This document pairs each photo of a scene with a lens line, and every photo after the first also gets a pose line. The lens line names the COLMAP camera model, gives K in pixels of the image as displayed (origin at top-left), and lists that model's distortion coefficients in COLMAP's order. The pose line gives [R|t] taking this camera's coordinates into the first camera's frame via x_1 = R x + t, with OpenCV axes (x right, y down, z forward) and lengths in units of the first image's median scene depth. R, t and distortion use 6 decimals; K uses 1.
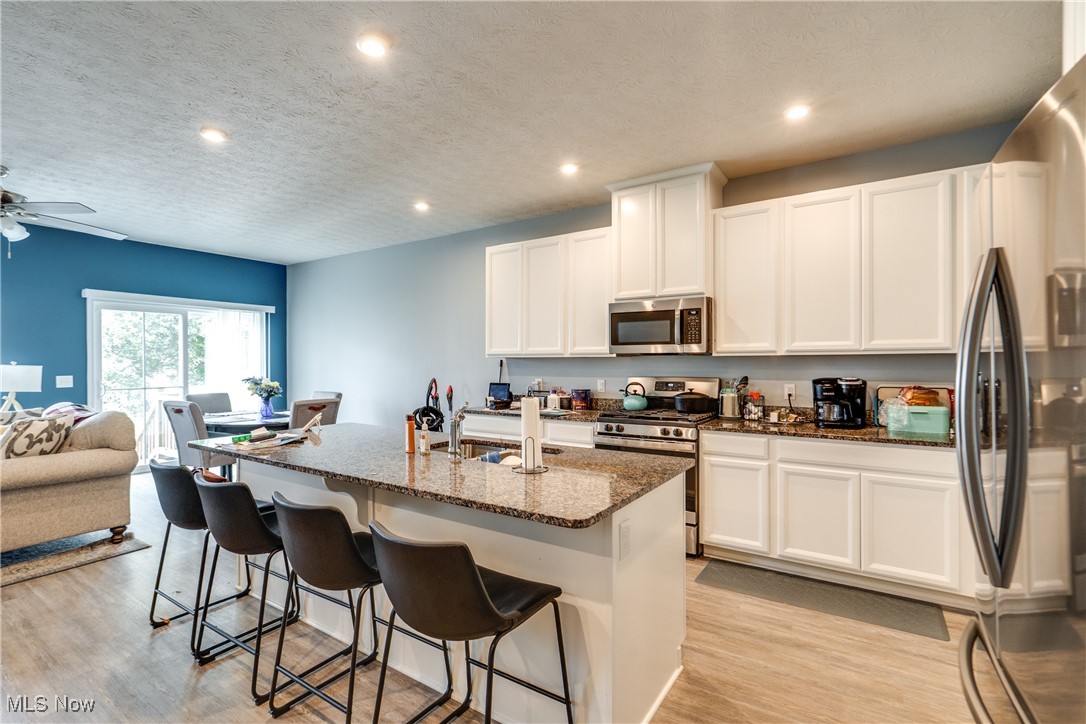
lens RADIAL K [[494.4, 0, 547.2], [0, 494.4, 357.3], [0, 0, 1]] dist [-0.005021, 0.001158]
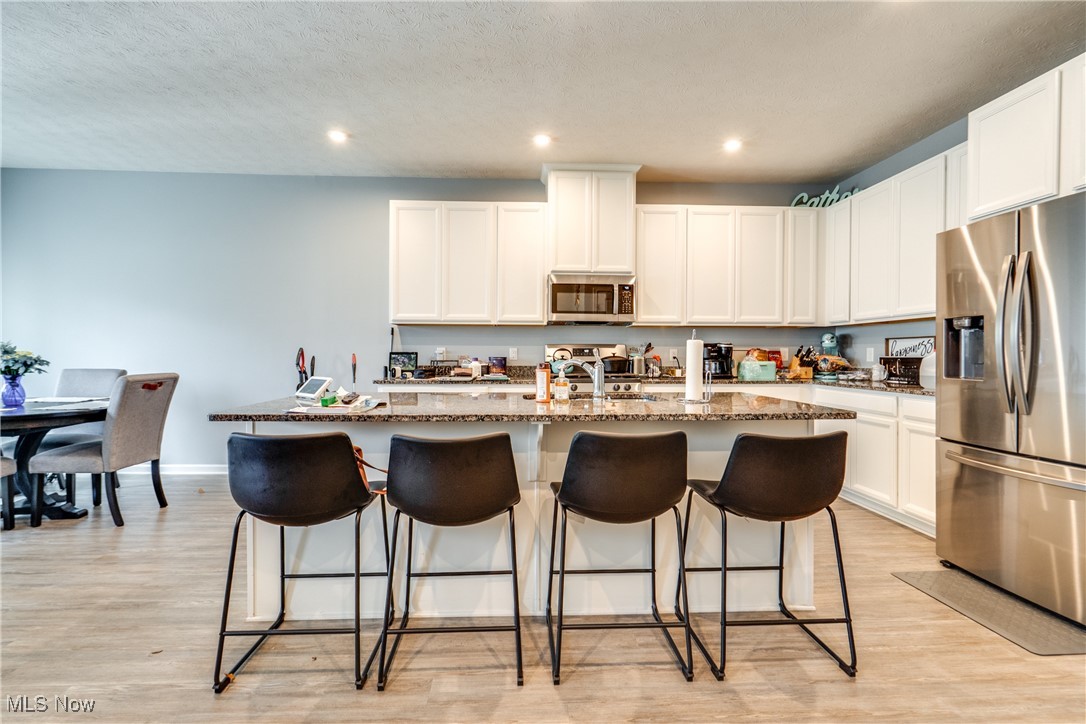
lens RADIAL K [[494.4, 0, 539.3], [0, 494.4, 360.0], [0, 0, 1]] dist [-0.005021, 0.001158]
pose [[0.808413, -0.003714, 0.588604, -0.551220], [-0.009993, 0.999749, 0.020033, 0.058552], [-0.588531, -0.022077, 0.808173, 0.146009]]
